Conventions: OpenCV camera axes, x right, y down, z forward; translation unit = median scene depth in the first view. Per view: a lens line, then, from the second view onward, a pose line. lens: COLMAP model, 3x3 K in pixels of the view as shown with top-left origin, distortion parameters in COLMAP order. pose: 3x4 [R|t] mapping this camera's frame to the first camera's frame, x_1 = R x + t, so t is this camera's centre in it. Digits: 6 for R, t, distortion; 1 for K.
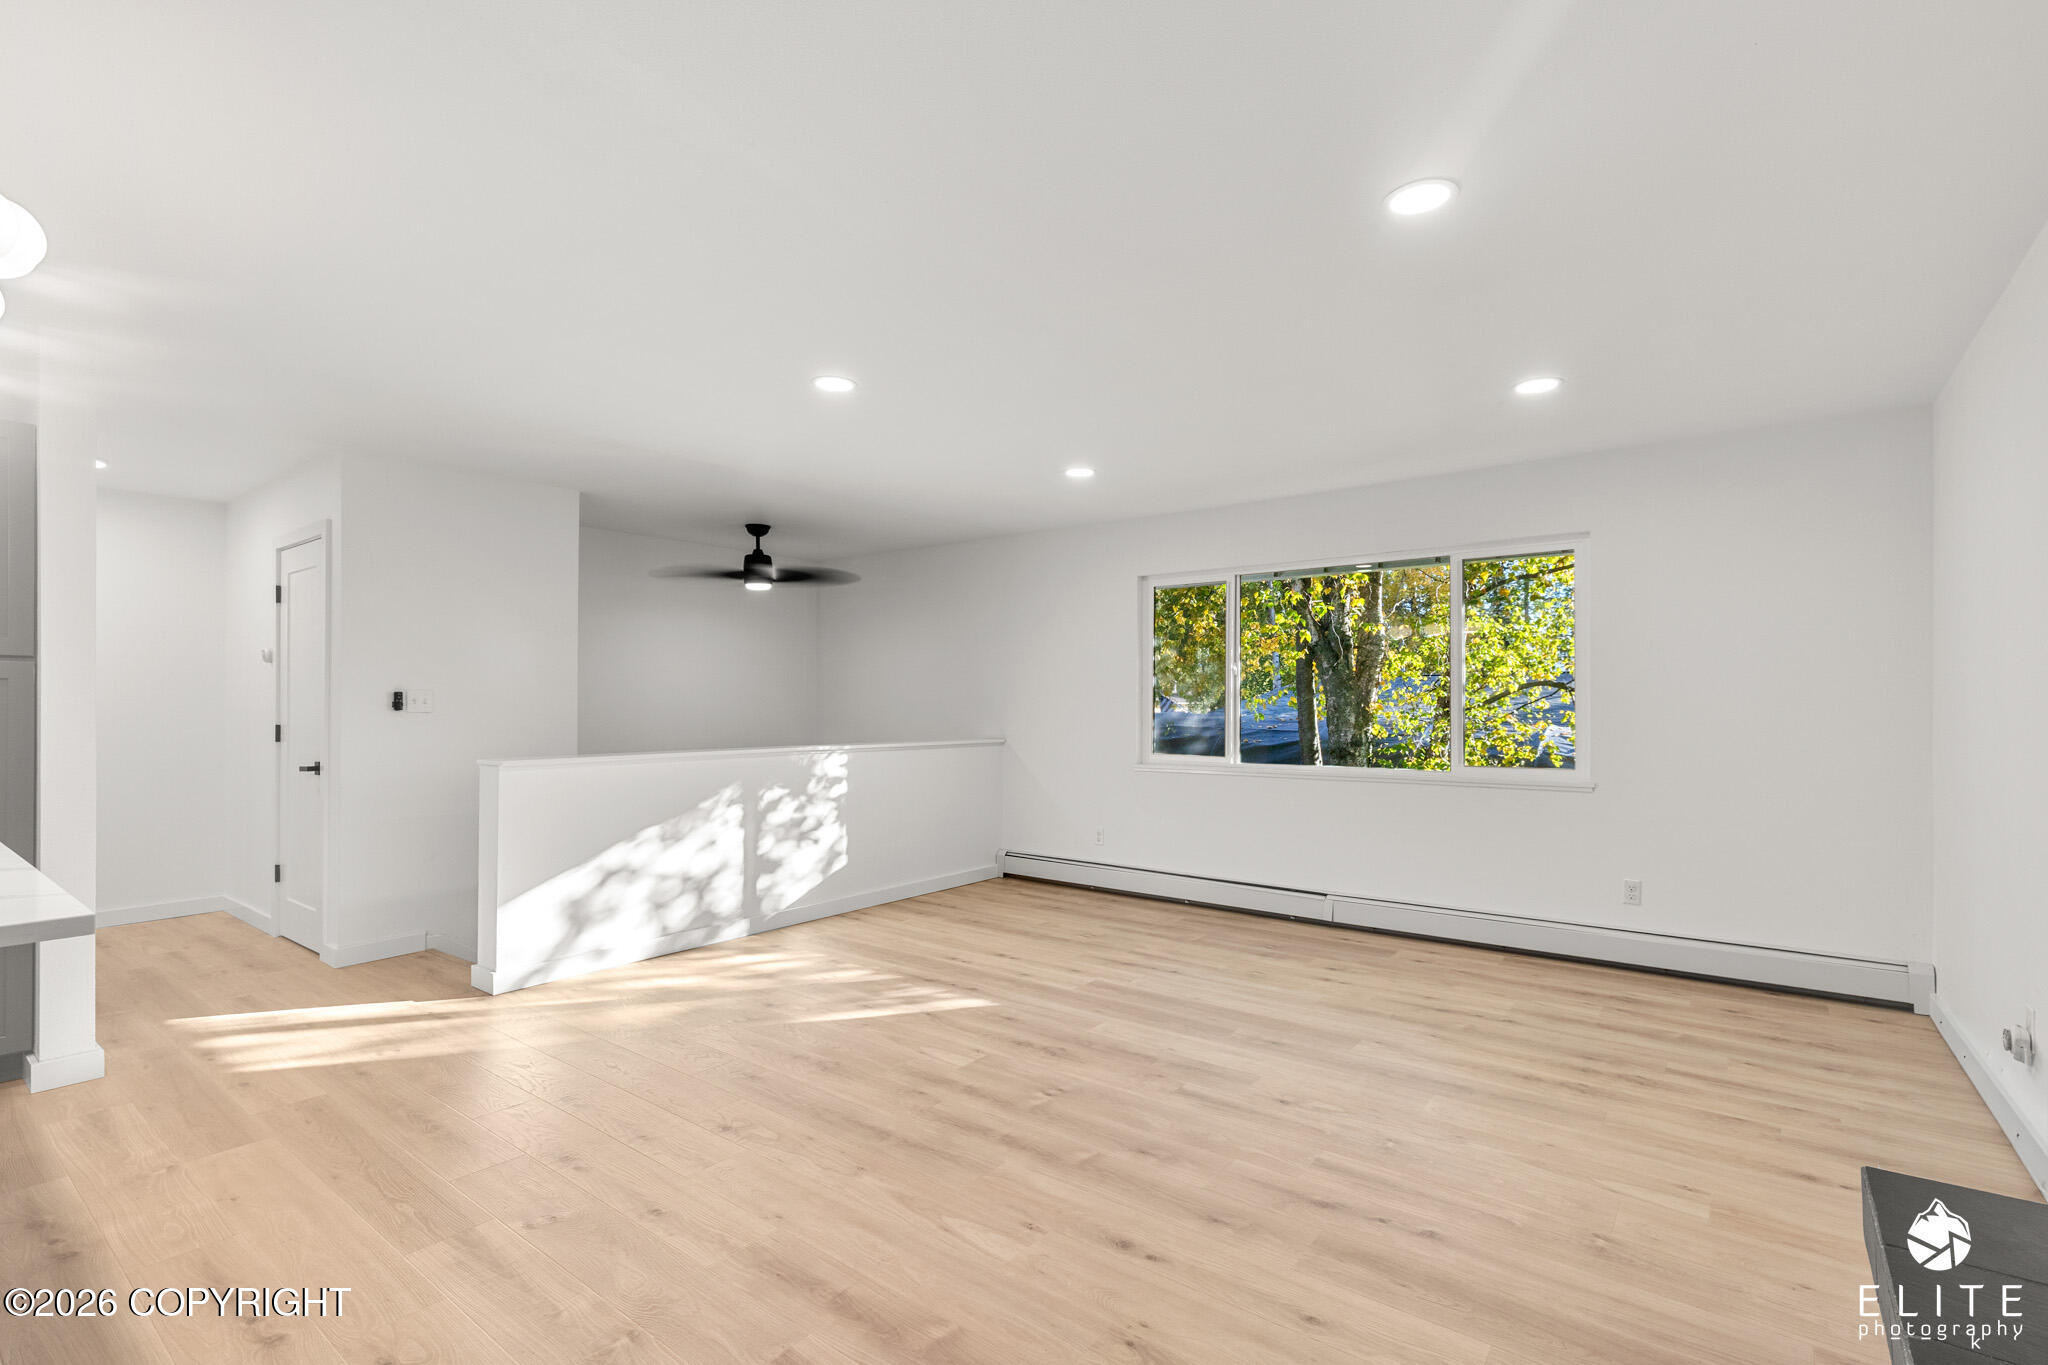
lens RADIAL K [[930.4, 0, 1022.5], [0, 930.4, 695.2], [0, 0, 1]] dist [0.007942, -0.000224]
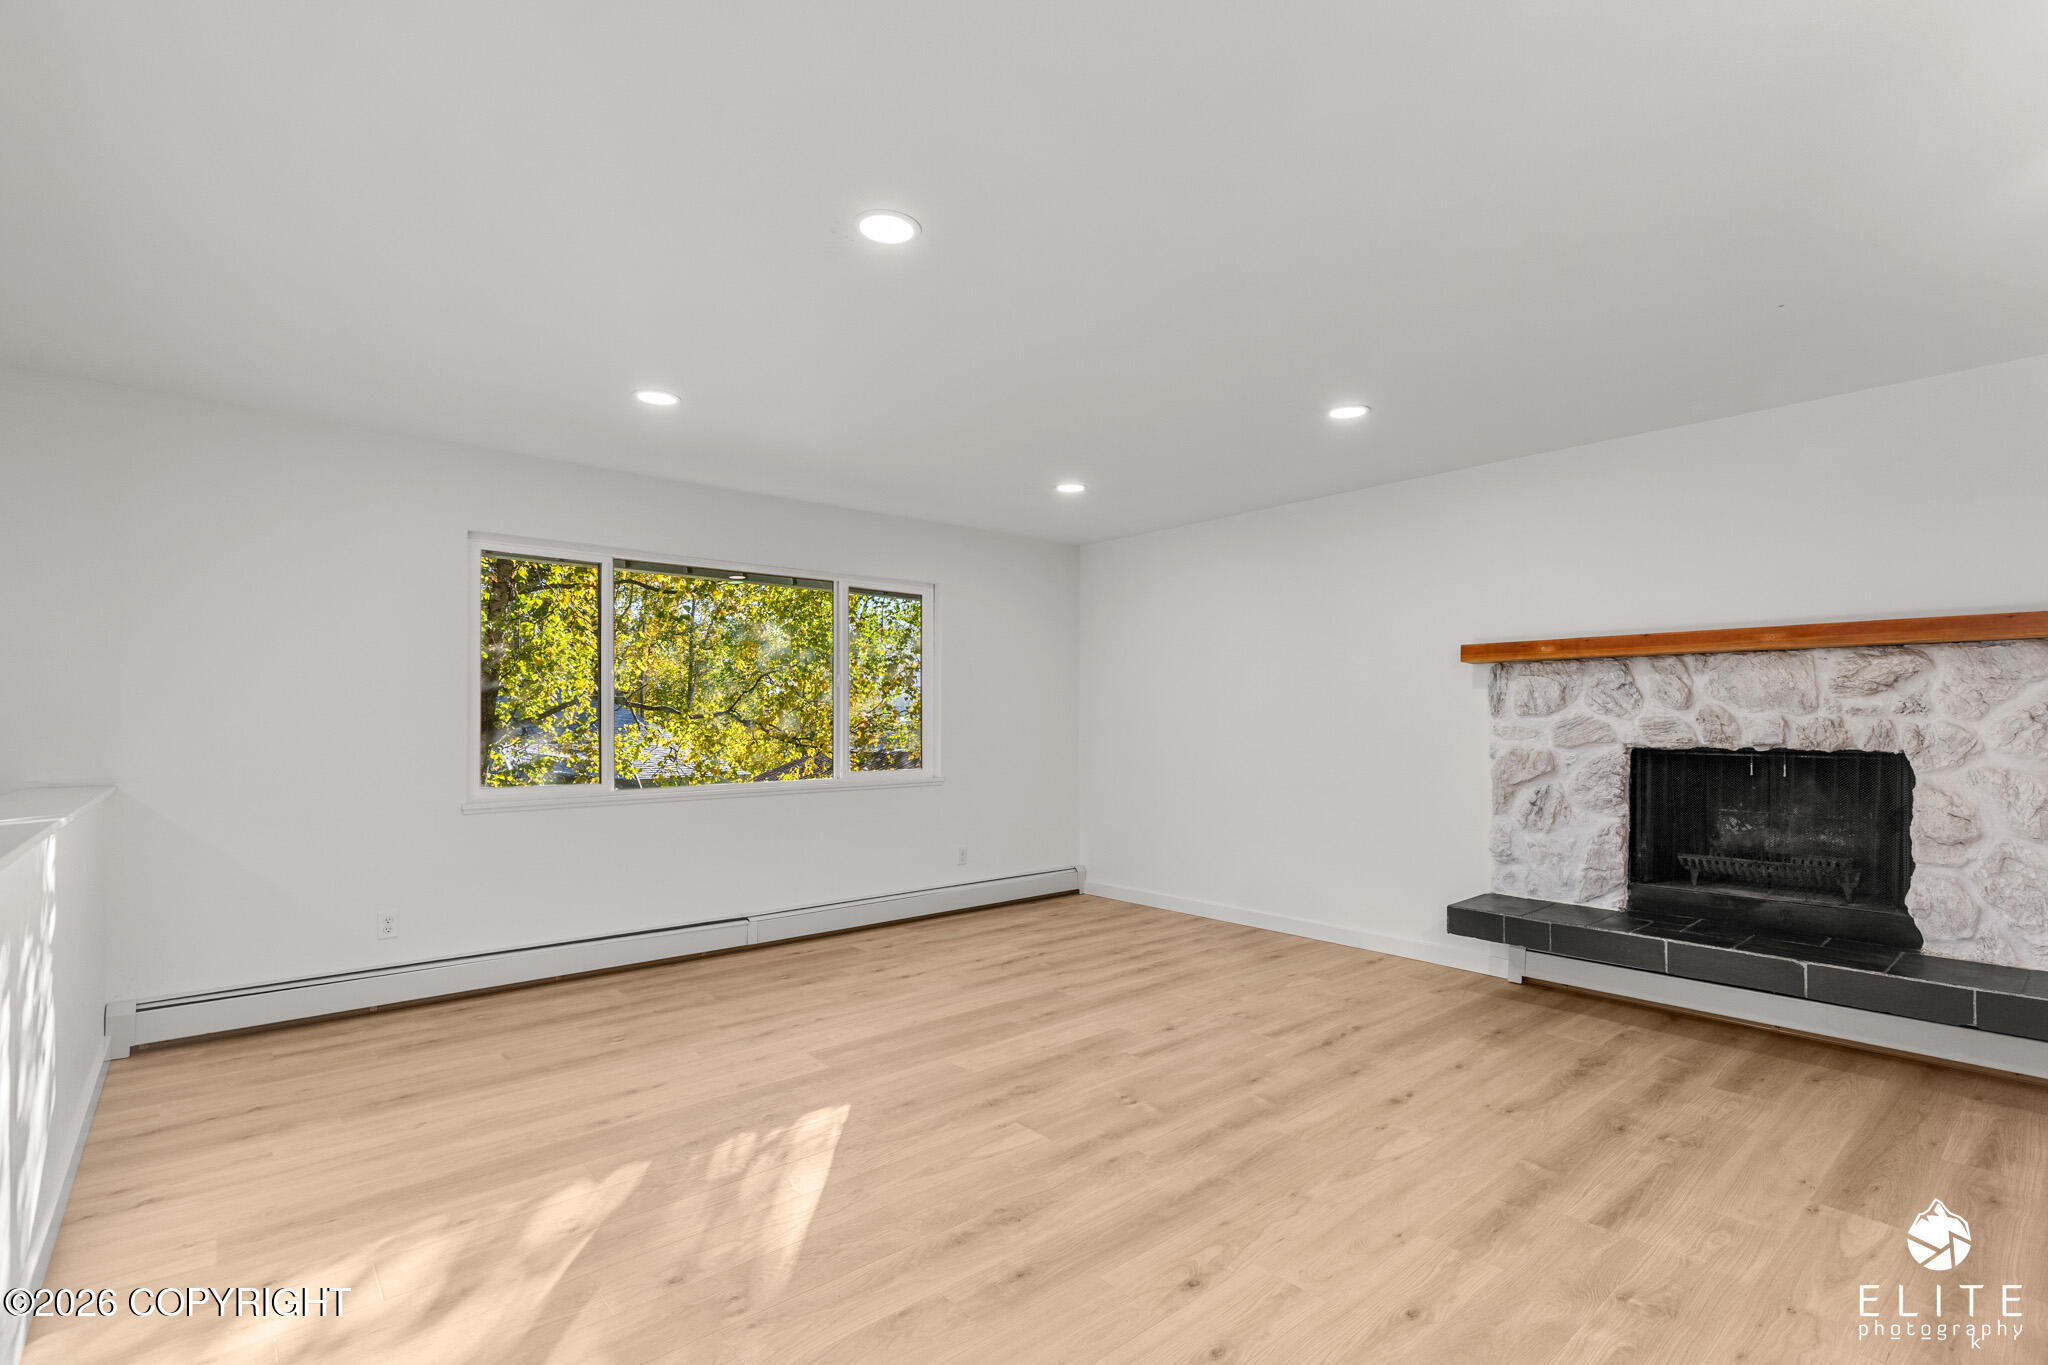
lens RADIAL K [[930.4, 0, 1092.9], [0, 930.4, 704.5], [0, 0, 1]] dist [0.007942, -0.000224]
pose [[0.180748, 0.013427, 0.983438, -0.800867], [-0.007349, 0.999897, -0.012301, 0.008307], [-0.983502, -0.005003, 0.180828, 0.706206]]
